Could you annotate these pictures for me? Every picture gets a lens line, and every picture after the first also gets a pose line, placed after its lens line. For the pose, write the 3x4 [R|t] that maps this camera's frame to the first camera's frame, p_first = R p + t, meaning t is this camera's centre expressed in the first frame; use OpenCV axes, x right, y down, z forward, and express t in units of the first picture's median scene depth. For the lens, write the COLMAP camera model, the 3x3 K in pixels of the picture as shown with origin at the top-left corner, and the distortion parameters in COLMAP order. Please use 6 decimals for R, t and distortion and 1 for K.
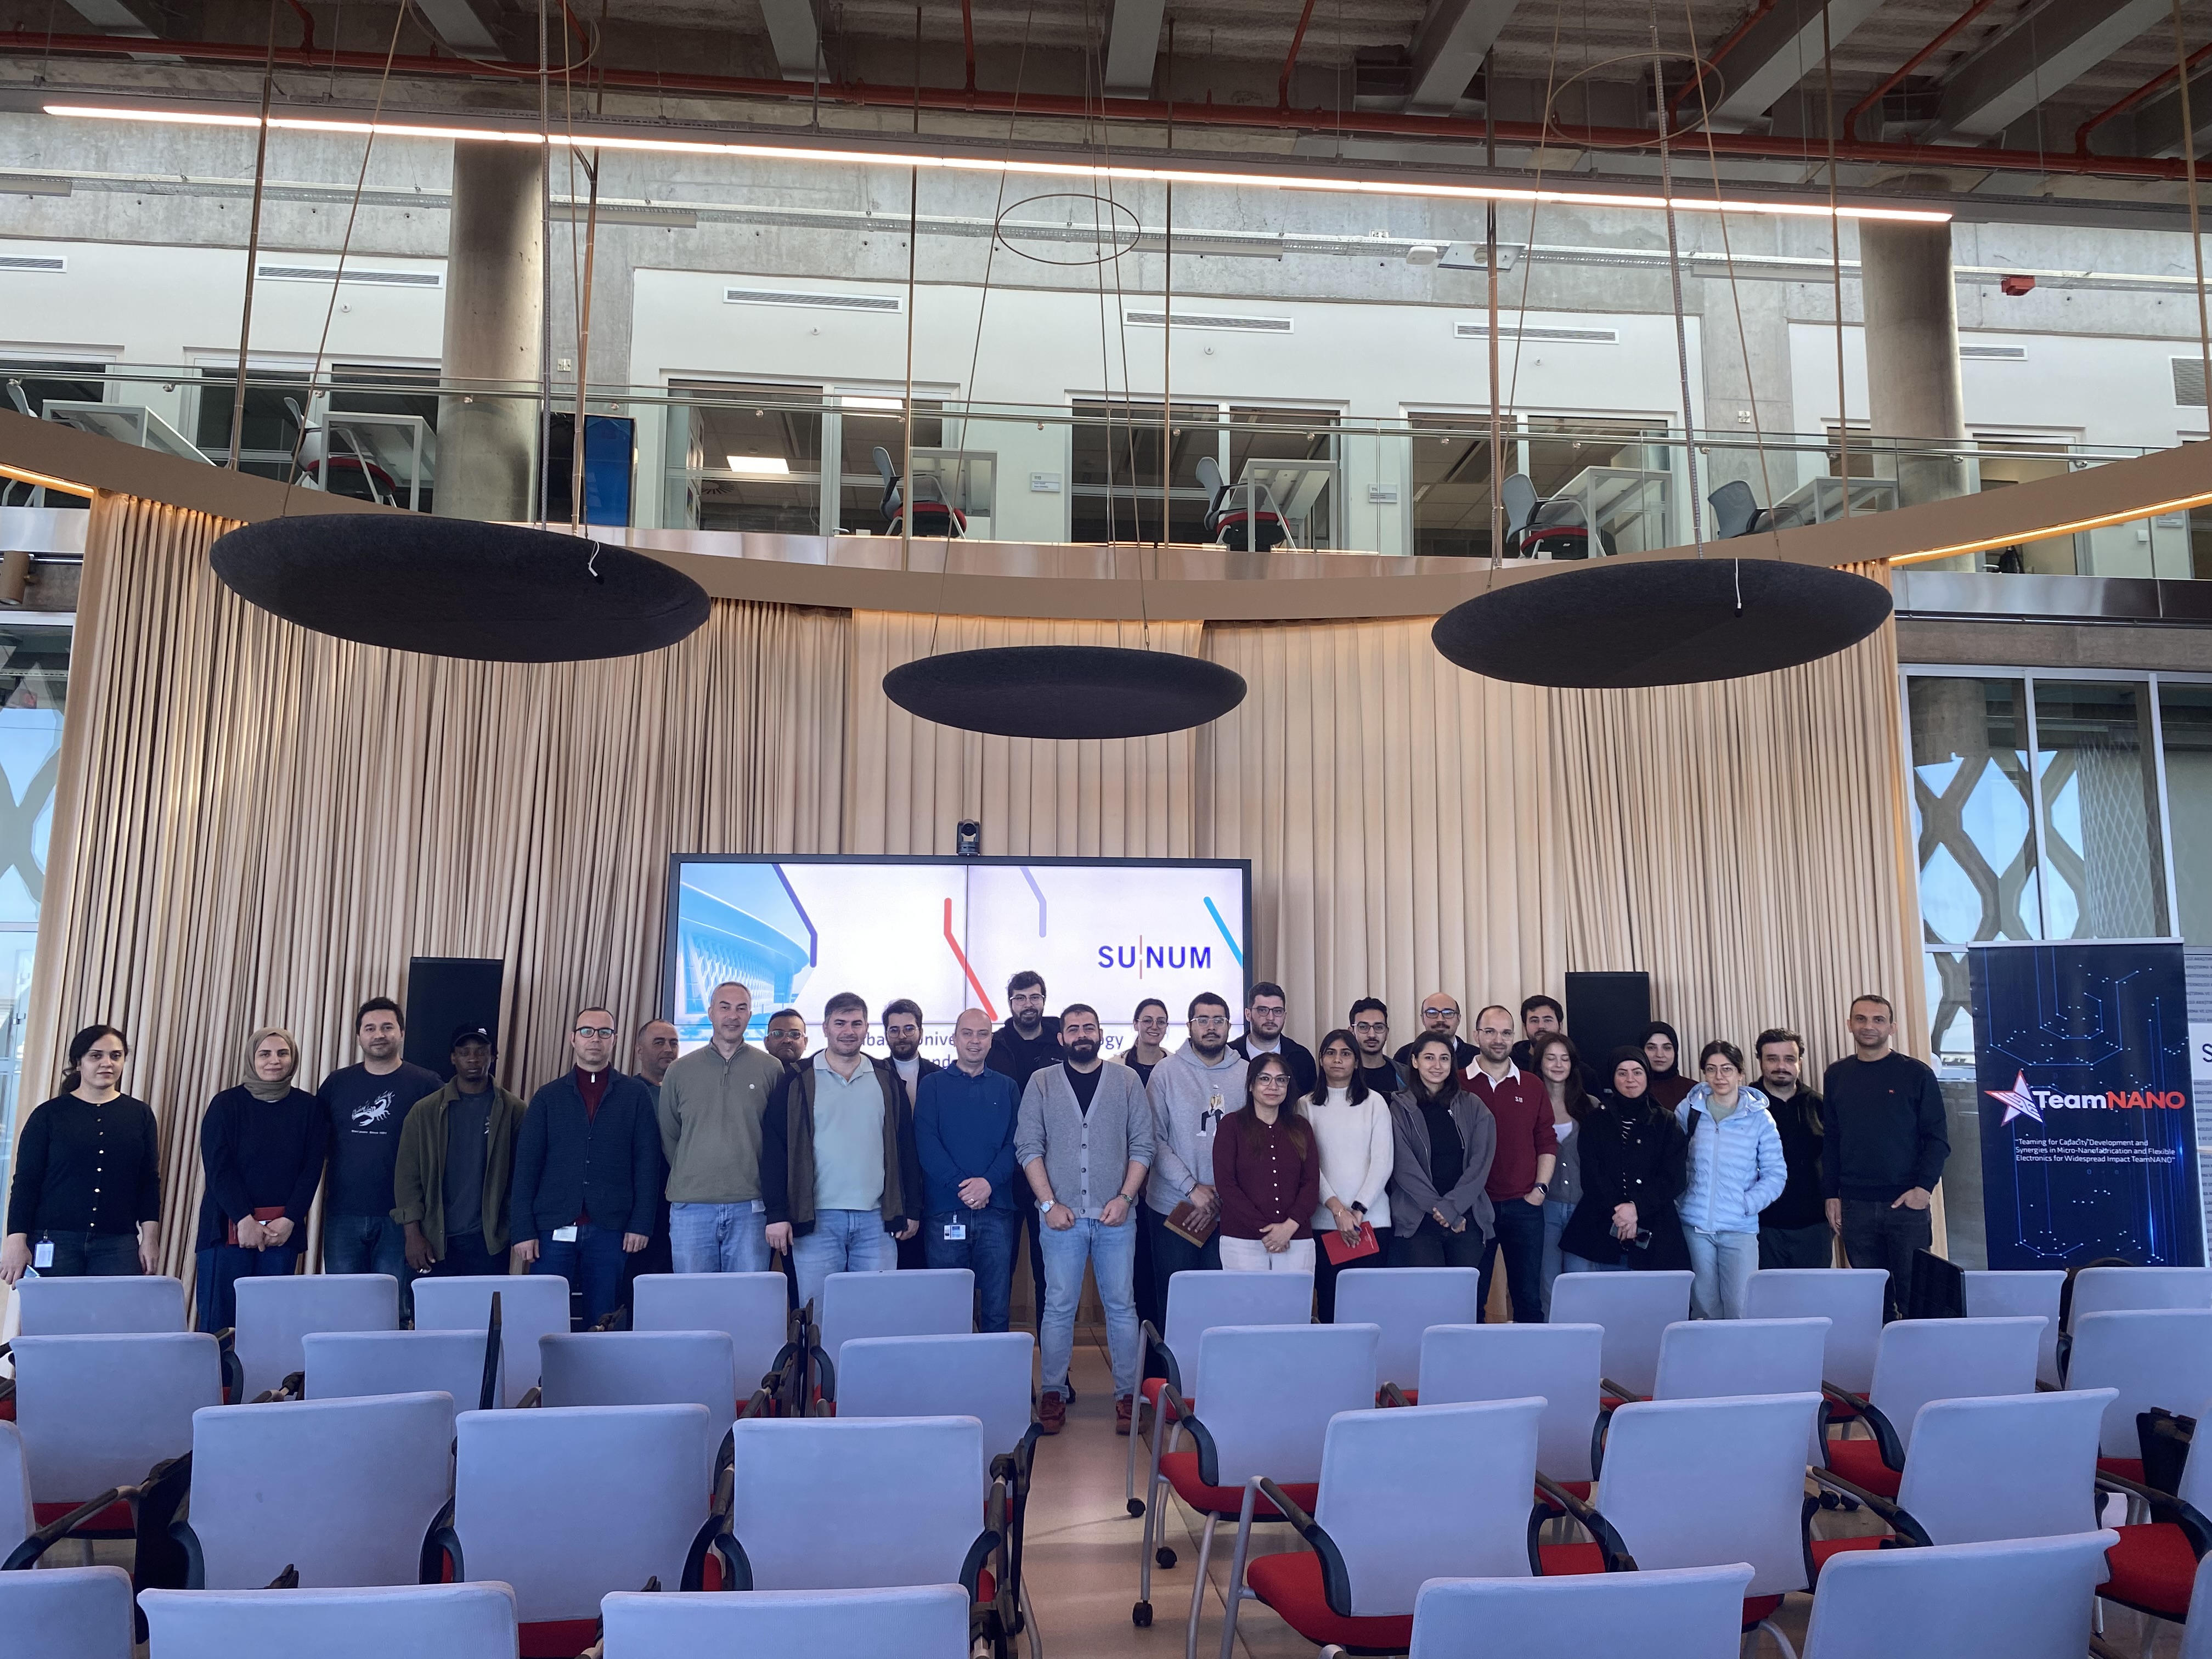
lens RADIAL K [[1667.5, 0, 1106.0], [0, 1667.5, 829.5], [0, 0, 1]] dist [0.058608, 0.003811]
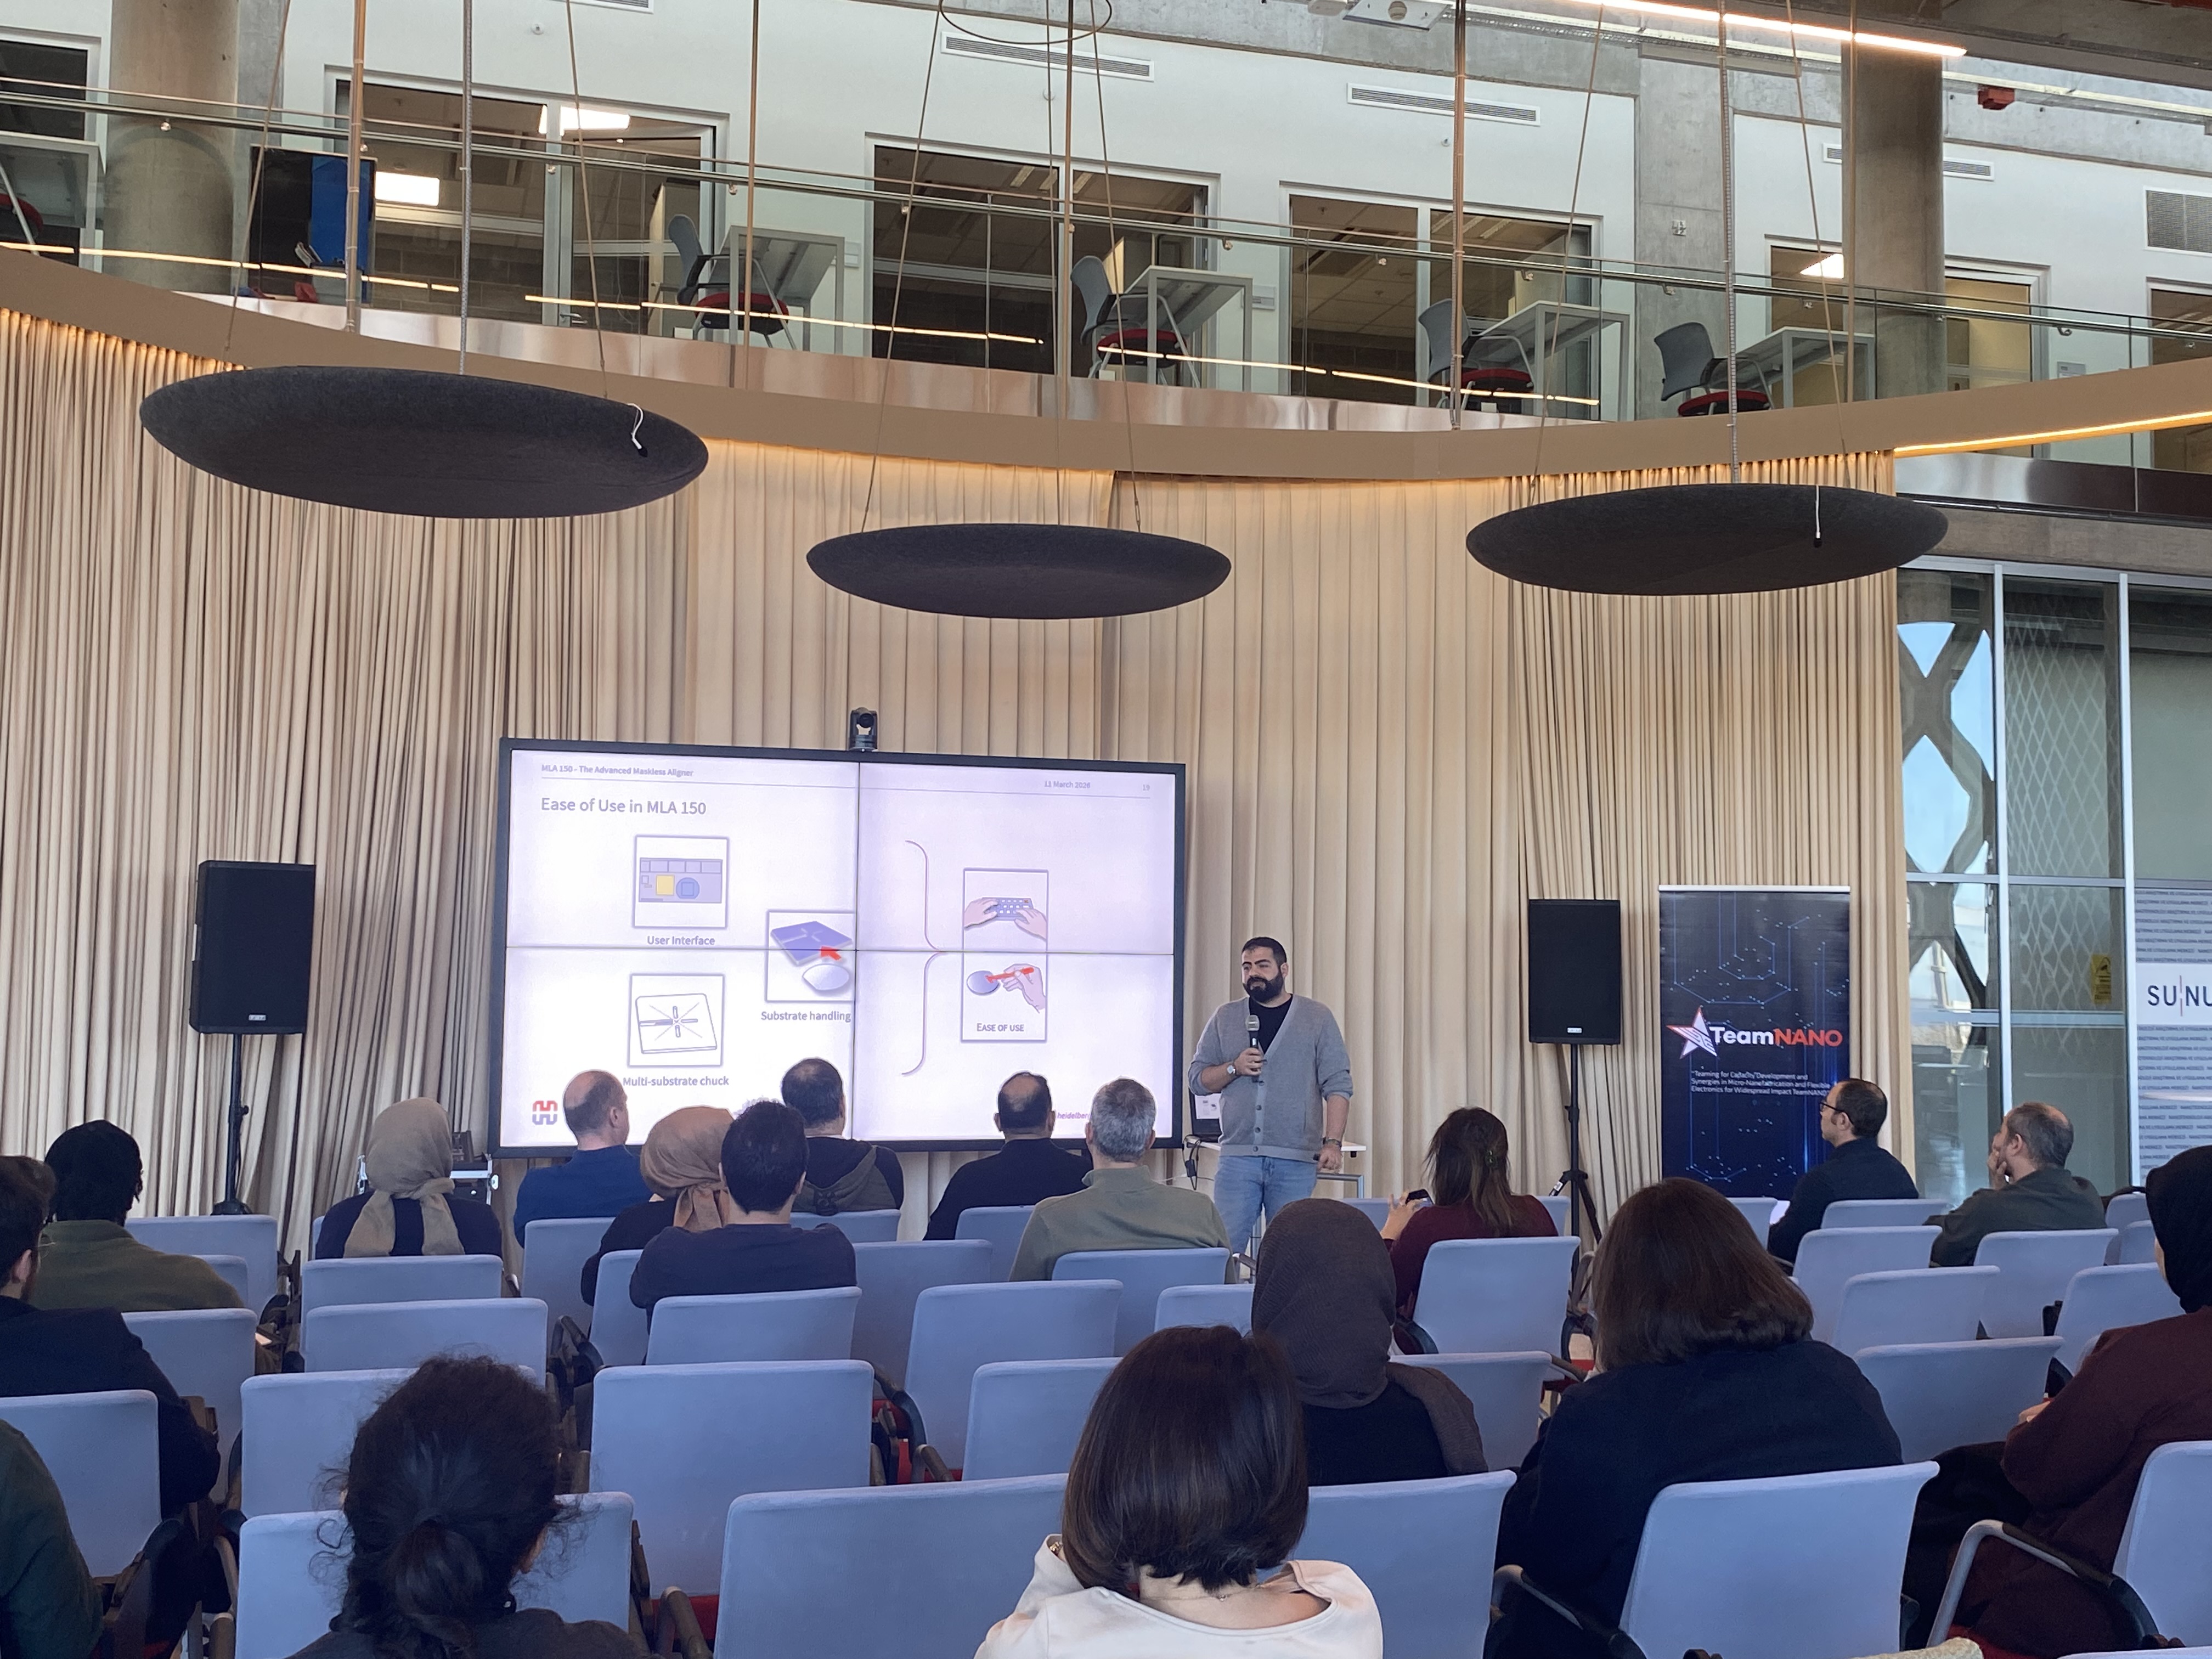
lens RADIAL K [[2313.1, 0, 1106.0], [0, 2313.1, 829.5], [0, 0, 1]] dist [0.096910, 0.012217]
pose [[0.983451, 0.020607, 0.179997, -0.135401], [-0.032550, 0.997441, 0.063651, -0.018452], [-0.178225, -0.068457, 0.981606, -0.134512]]
